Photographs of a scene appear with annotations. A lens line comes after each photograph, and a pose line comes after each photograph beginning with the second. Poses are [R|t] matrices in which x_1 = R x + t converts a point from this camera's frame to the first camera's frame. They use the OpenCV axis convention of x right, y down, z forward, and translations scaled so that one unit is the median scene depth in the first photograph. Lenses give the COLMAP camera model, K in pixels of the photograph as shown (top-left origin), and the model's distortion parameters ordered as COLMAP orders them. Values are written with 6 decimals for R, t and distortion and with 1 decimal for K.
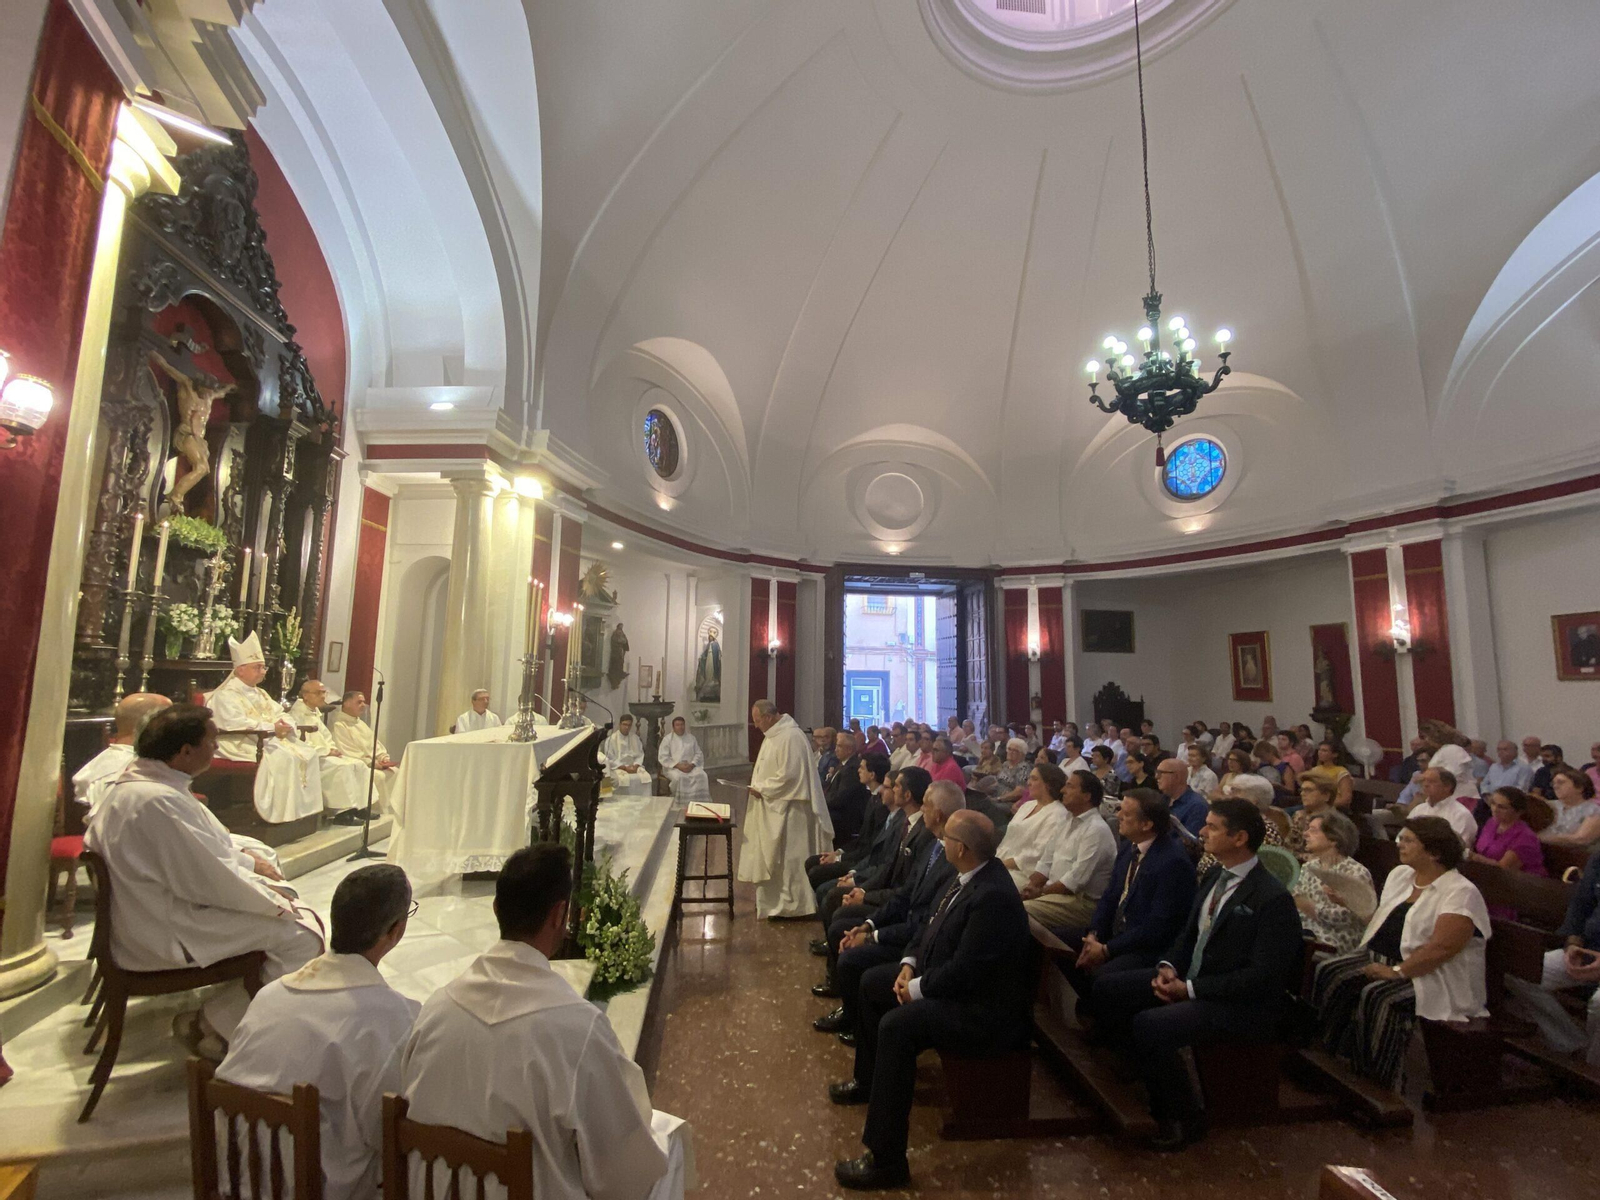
lens RADIAL K [[723.5, 0, 814.1], [0, 723.5, 588.4], [0, 0, 1]] dist [-0.001313, -0.000317]
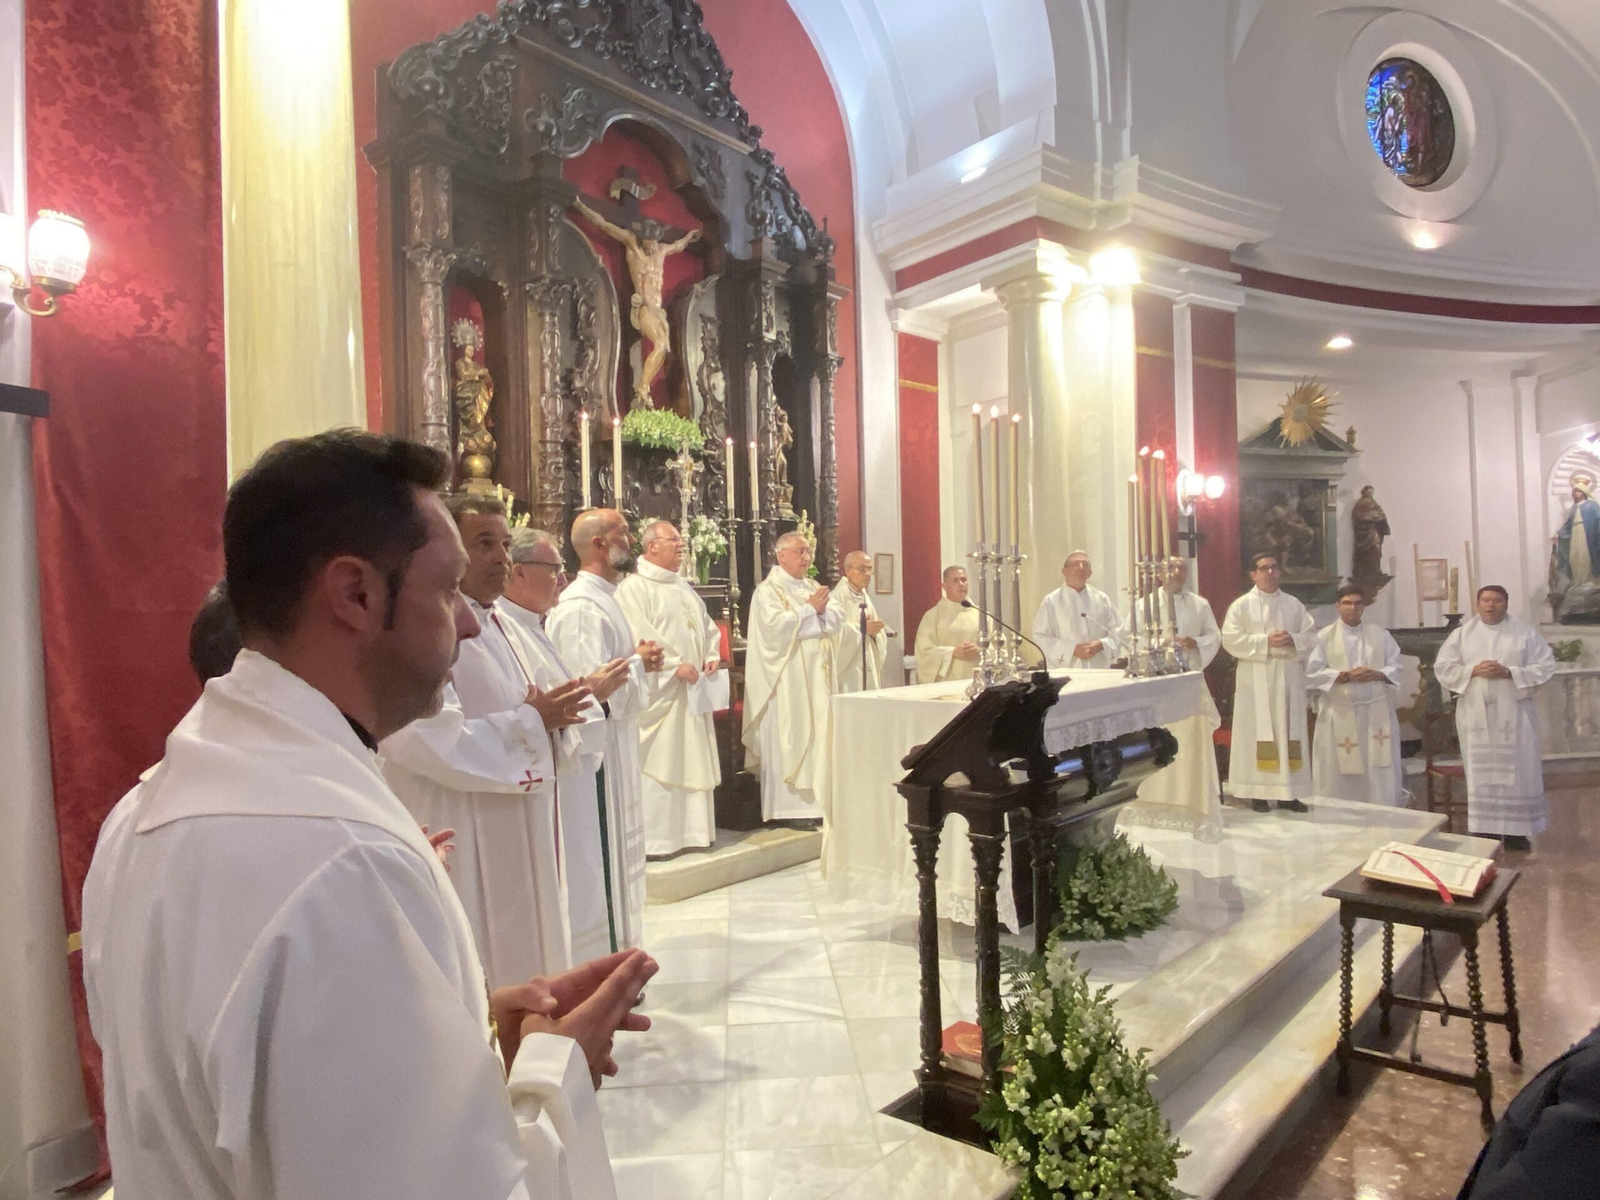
lens RADIAL K [[1021.4, 0, 800.0], [0, 1021.4, 600.0], [0, 0, 1]] dist [0.075363, -0.098062]
pose [[0.654441, -0.040107, -0.755048, 0.060846], [0.134091, 0.988920, 0.063694, 0.039880], [0.744128, -0.142930, 0.652568, 0.237295]]
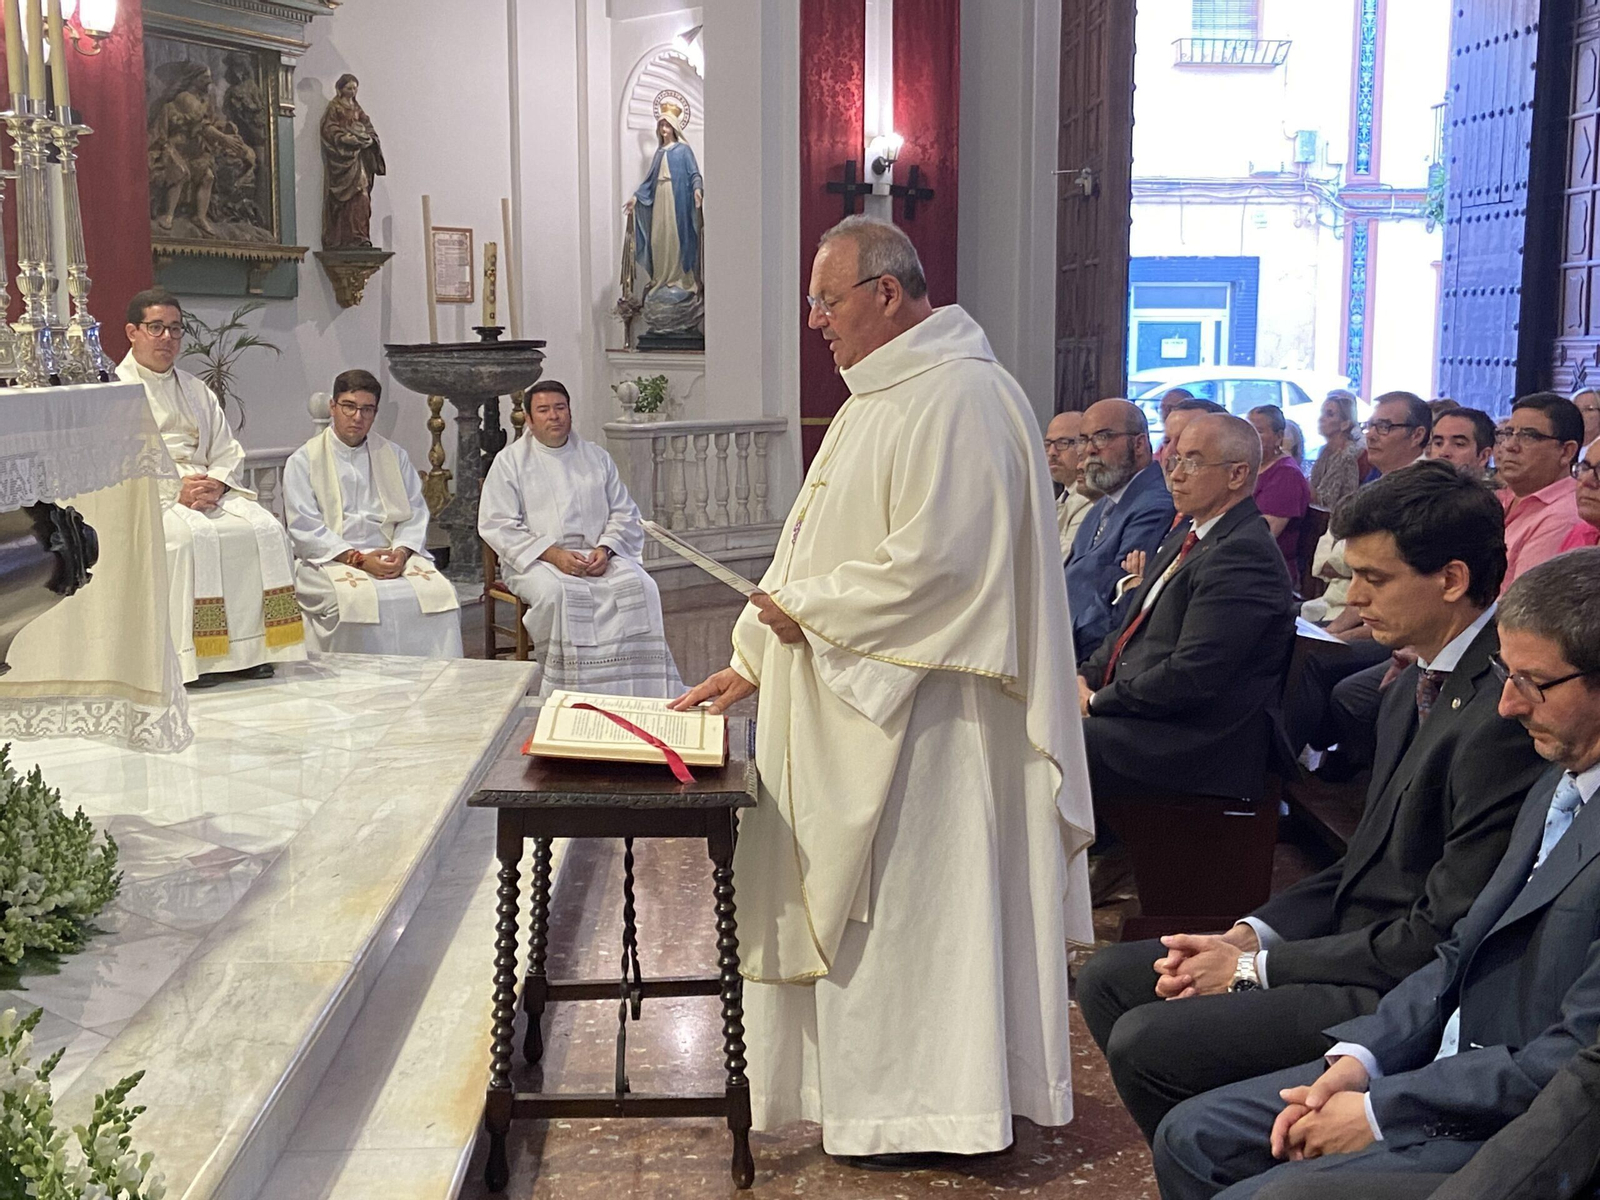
lens RADIAL K [[2004.6, 0, 800.0], [0, 2004.6, 600.0], [0, 0, 1]] dist [0.085243, -0.005063]
pose [[0.995820, -0.001818, -0.091321, -0.025056], [0.024936, 0.967234, 0.252660, 0.078366], [0.087869, -0.253881, 0.963236, 0.290337]]
